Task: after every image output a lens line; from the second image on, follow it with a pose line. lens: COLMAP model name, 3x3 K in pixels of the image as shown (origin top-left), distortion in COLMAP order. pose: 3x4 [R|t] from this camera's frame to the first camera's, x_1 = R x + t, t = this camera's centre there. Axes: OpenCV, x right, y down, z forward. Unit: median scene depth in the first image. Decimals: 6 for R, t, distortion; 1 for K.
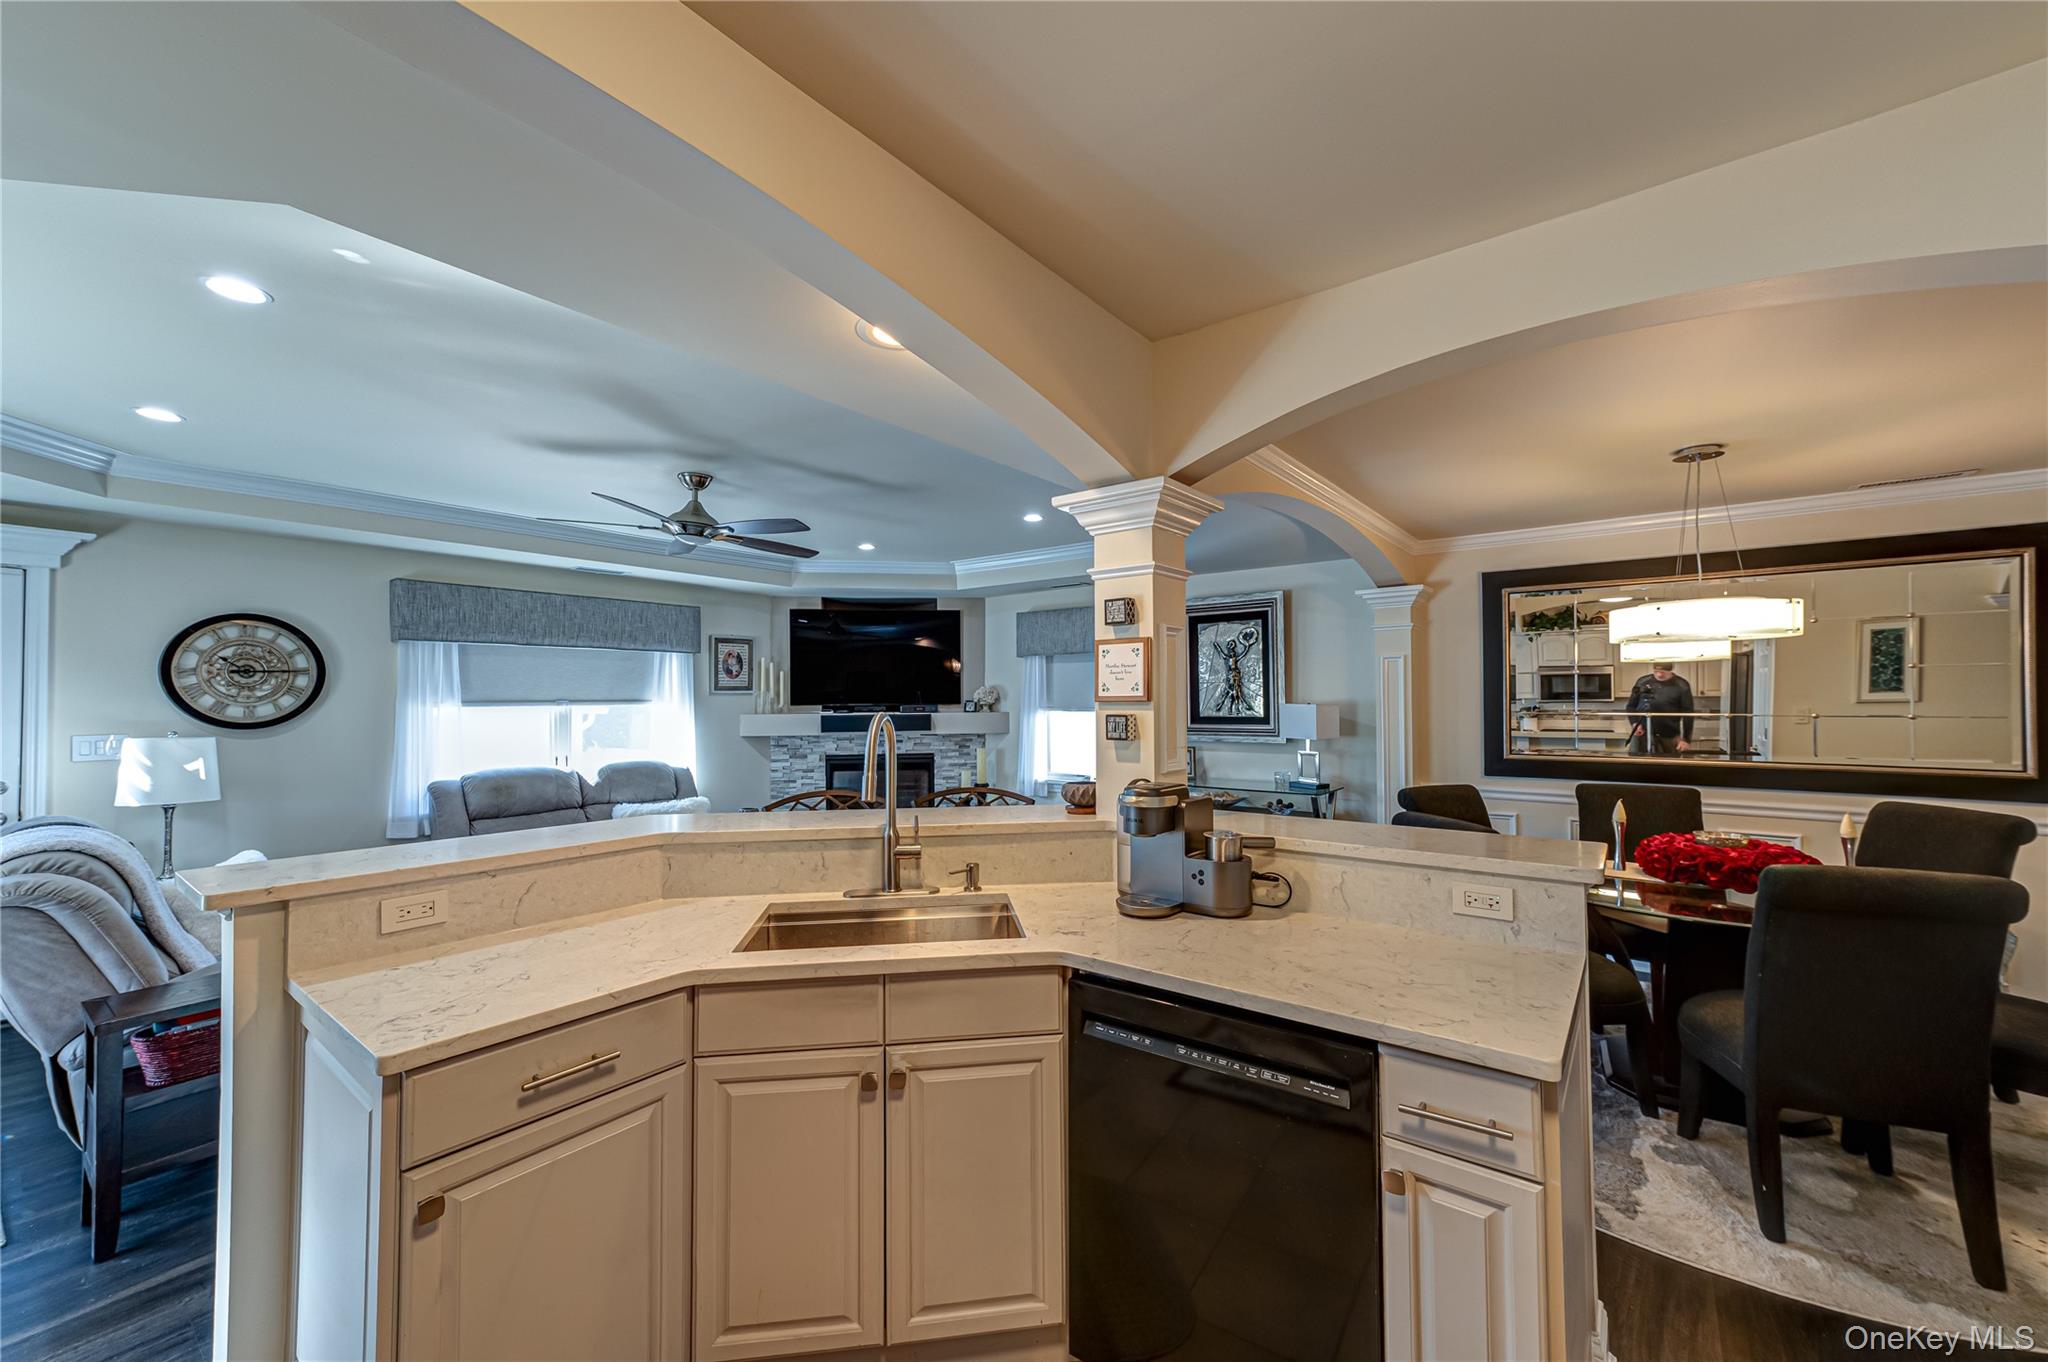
lens RADIAL K [[789.1, 0, 1029.3], [0, 789.1, 687.2], [0, 0, 1]] dist [0.014955, 0.000122]
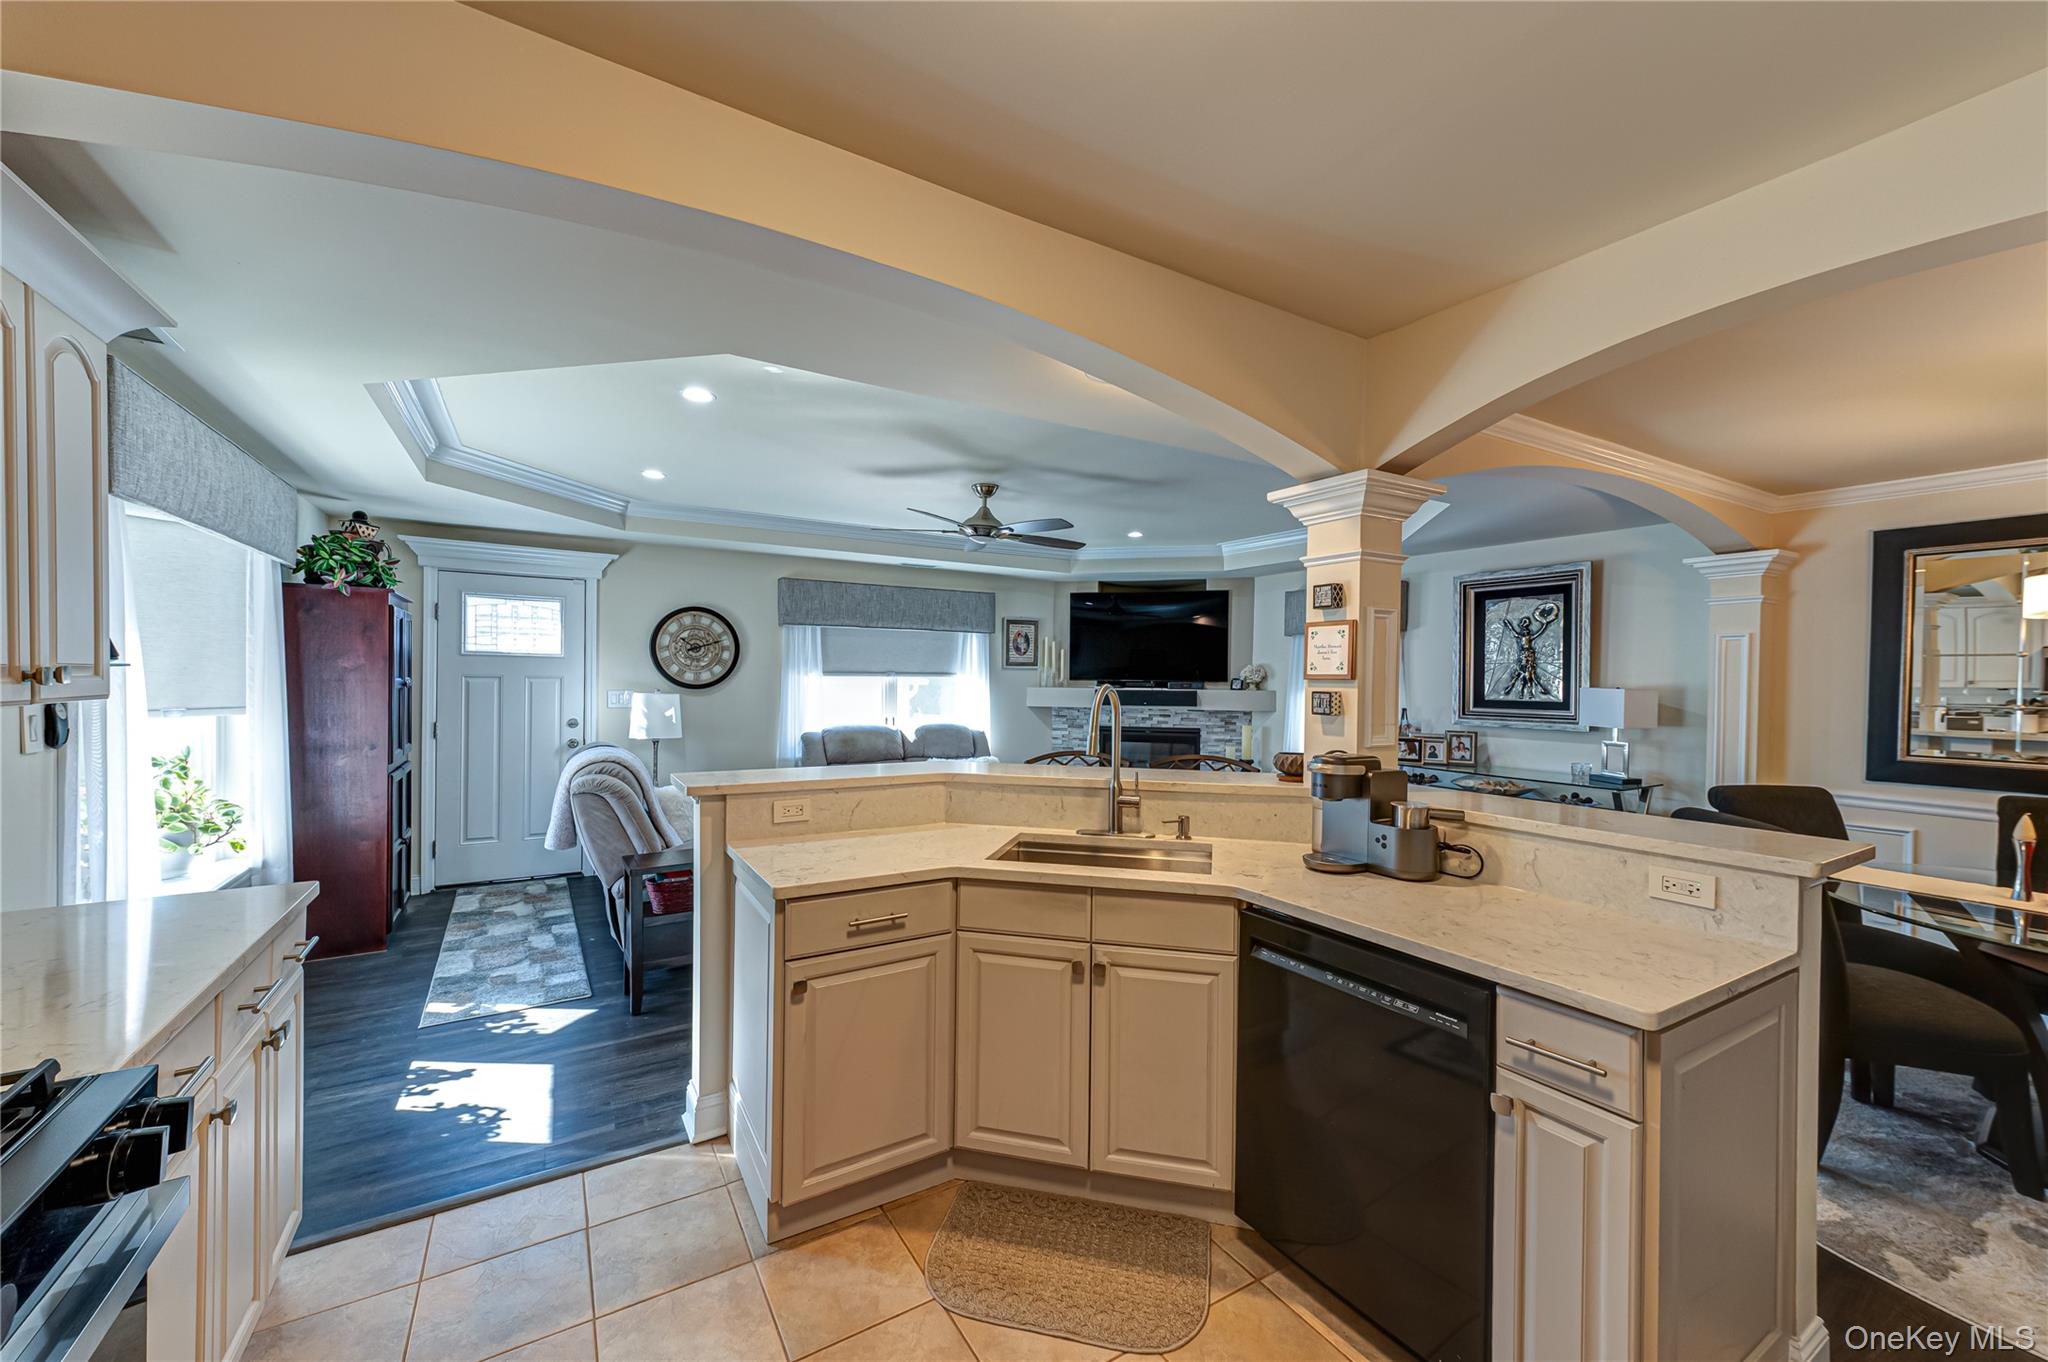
lens RADIAL K [[789.1, 0, 1029.4], [0, 789.1, 686.8], [0, 0, 1]] dist [0.014955, 0.000122]
pose [[0.933159, 0.021559, -0.358816, 0.083230], [-0.011656, 0.999490, 0.029740, 0.000593], [0.359274, -0.023569, 0.932934, -0.105344]]
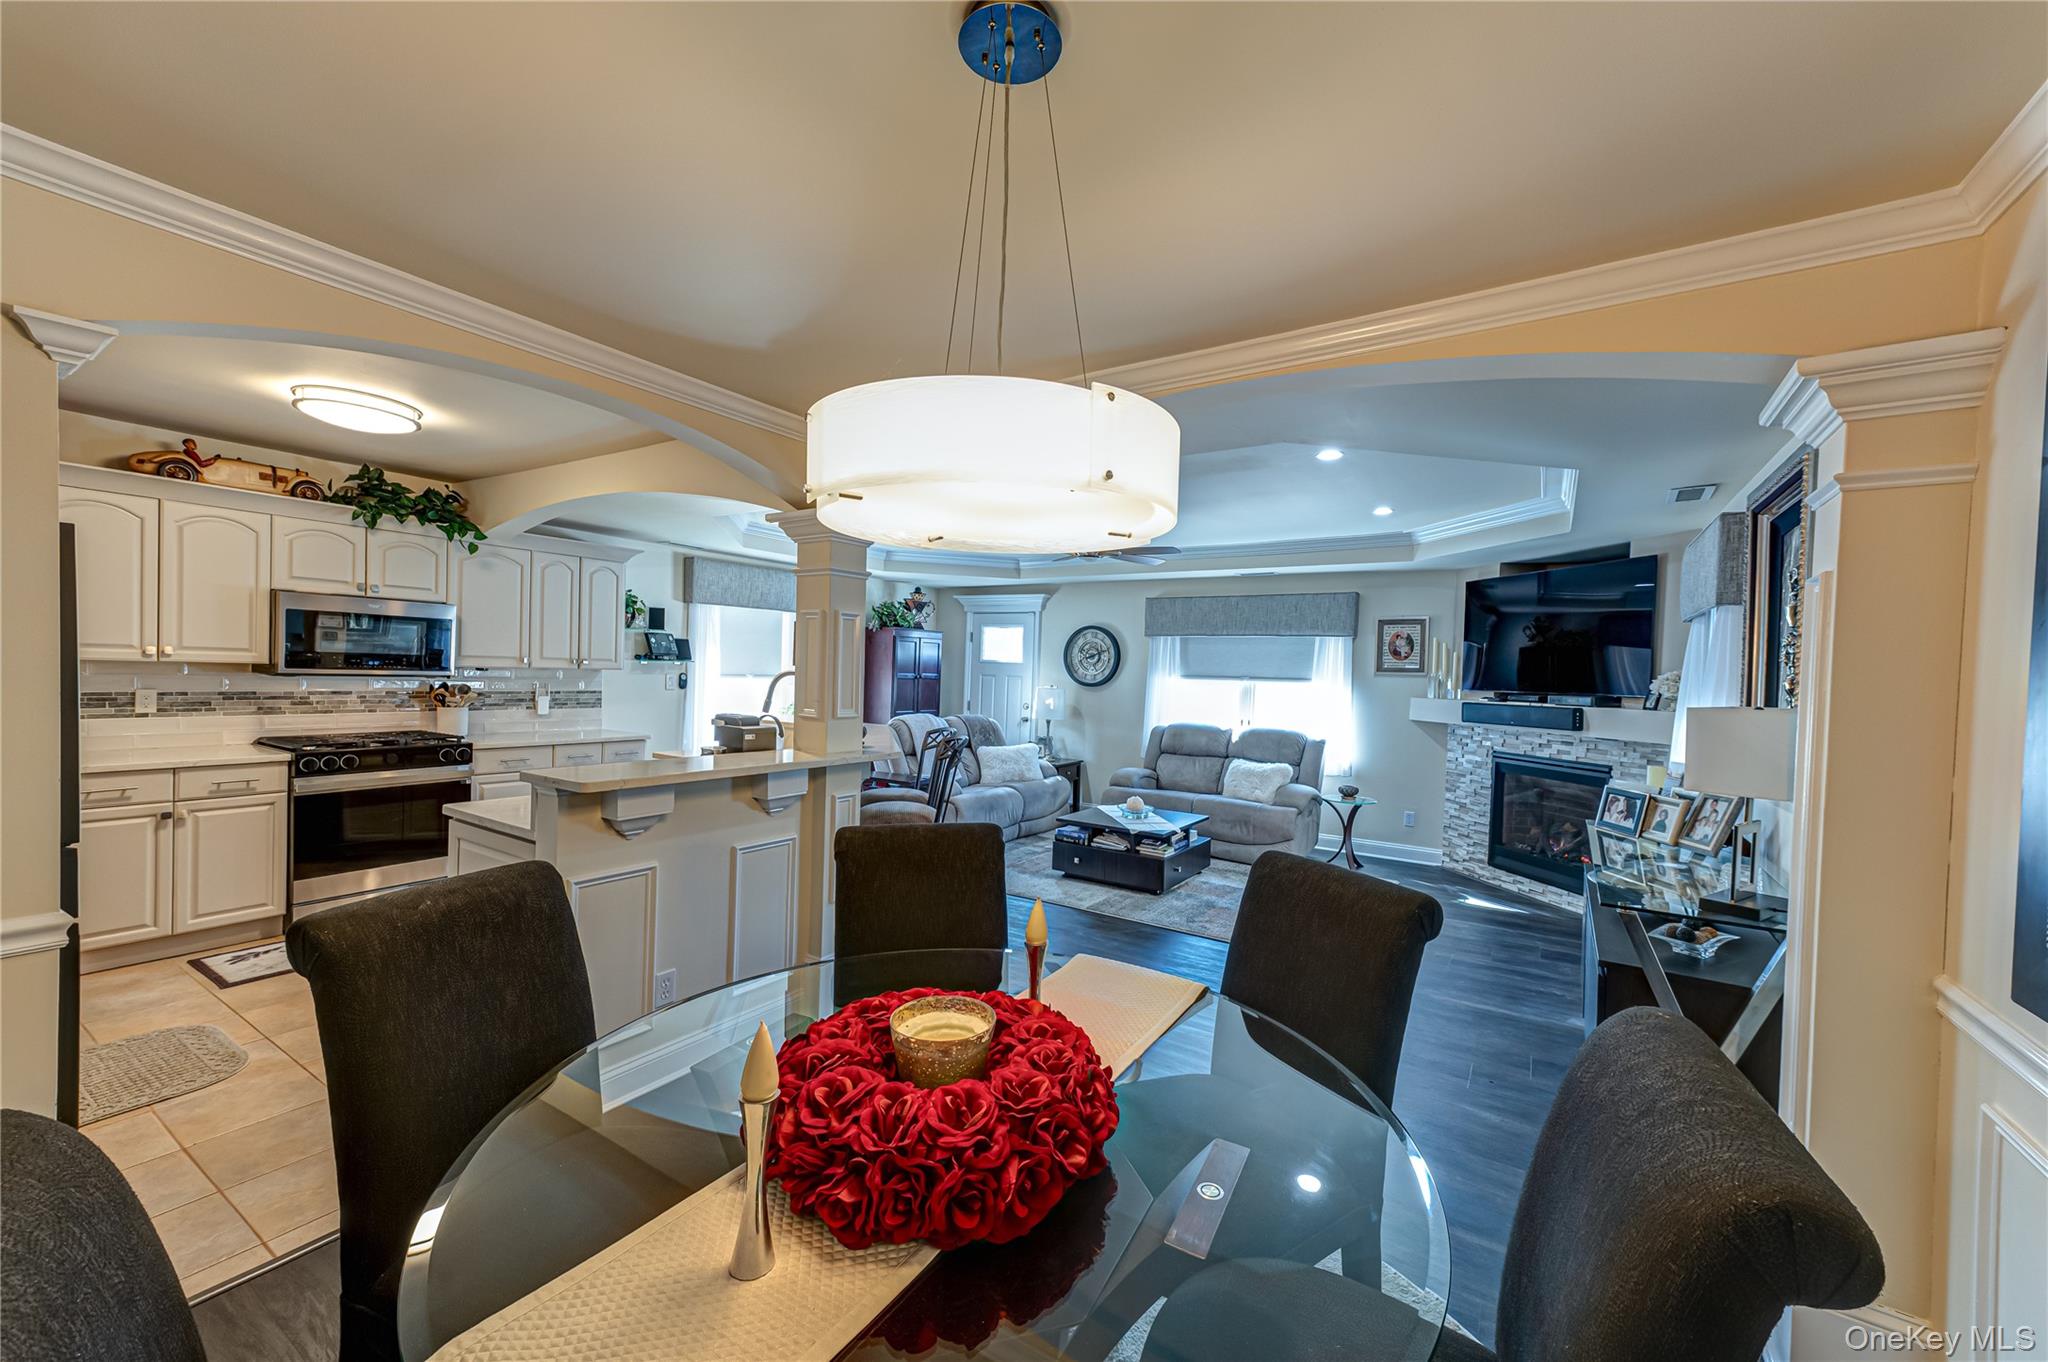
lens RADIAL K [[789.1, 0, 1030.1], [0, 789.1, 687.8], [0, 0, 1]] dist [0.014955, 0.000122]
pose [[0.080997, 0.028458, -0.996308, 1.068401], [-0.016761, 0.999490, 0.027186, 0.007931], [0.996573, 0.014497, 0.081433, 0.859971]]
